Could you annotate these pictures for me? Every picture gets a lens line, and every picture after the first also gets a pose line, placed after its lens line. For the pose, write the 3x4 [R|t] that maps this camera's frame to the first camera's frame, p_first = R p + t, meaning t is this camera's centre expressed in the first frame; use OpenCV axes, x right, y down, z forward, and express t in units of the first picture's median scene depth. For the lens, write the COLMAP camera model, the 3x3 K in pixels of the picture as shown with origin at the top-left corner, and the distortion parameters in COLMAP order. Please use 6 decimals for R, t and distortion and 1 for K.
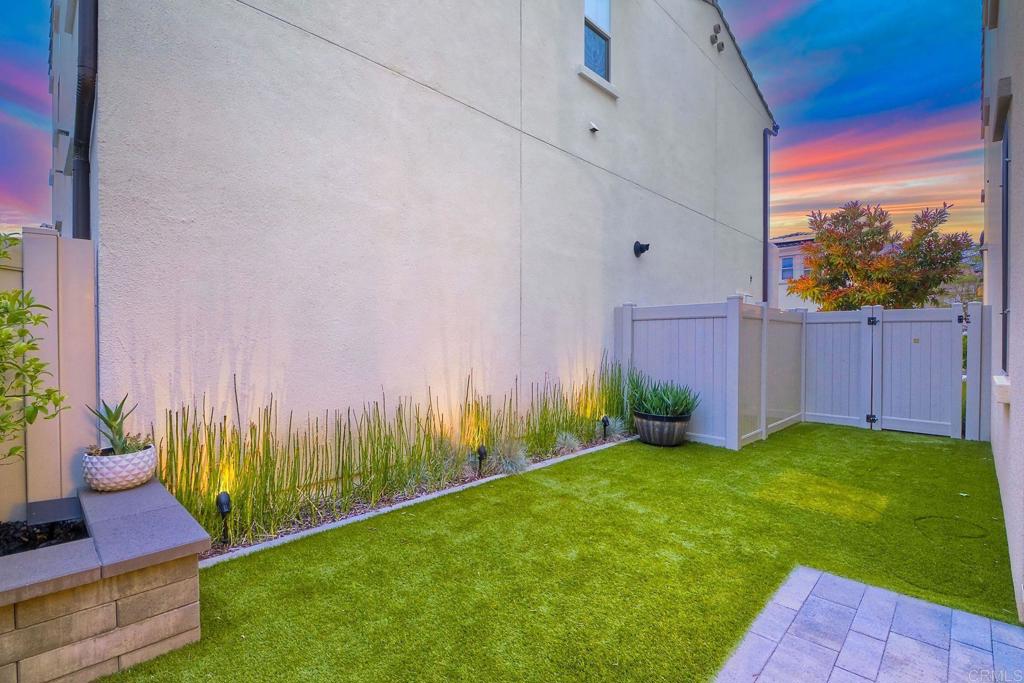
lens RADIAL K [[459.2, 0, 505.9], [0, 459.2, 342.6], [0, 0, 1]] dist [0.028018, -0.015969]
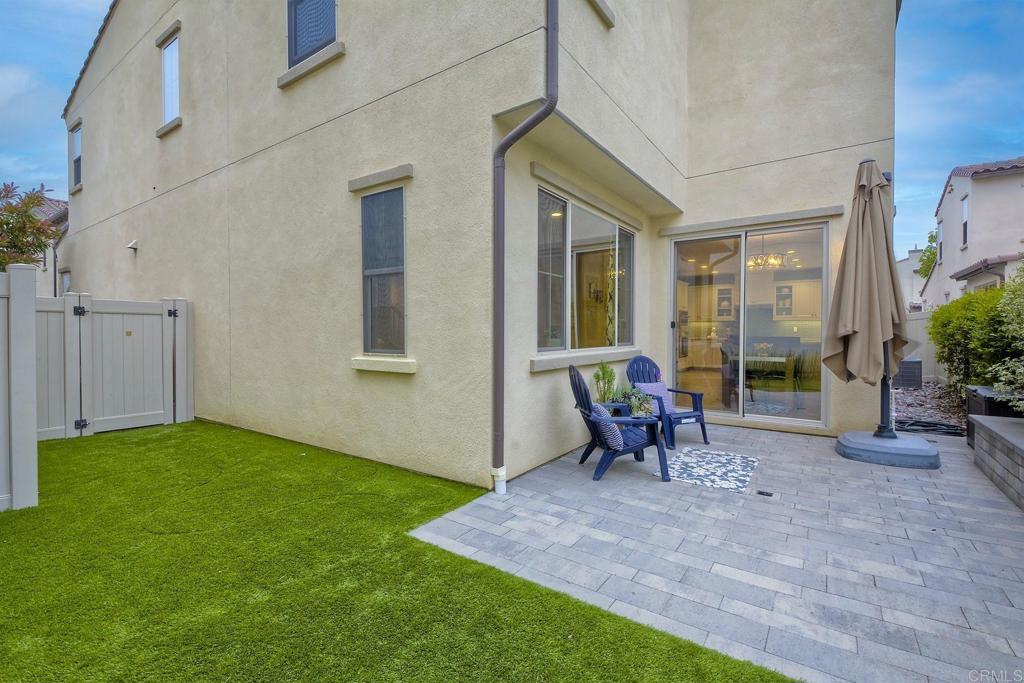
lens RADIAL K [[459.2, 0, 505.9], [0, 459.2, 342.6], [0, 0, 1]] dist [0.028018, -0.015969]
pose [[-0.170566, -0.025970, 0.985004, -0.326218], [0.008806, 0.999573, 0.027879, -0.008099], [-0.985307, 0.013430, -0.170264, 0.621577]]
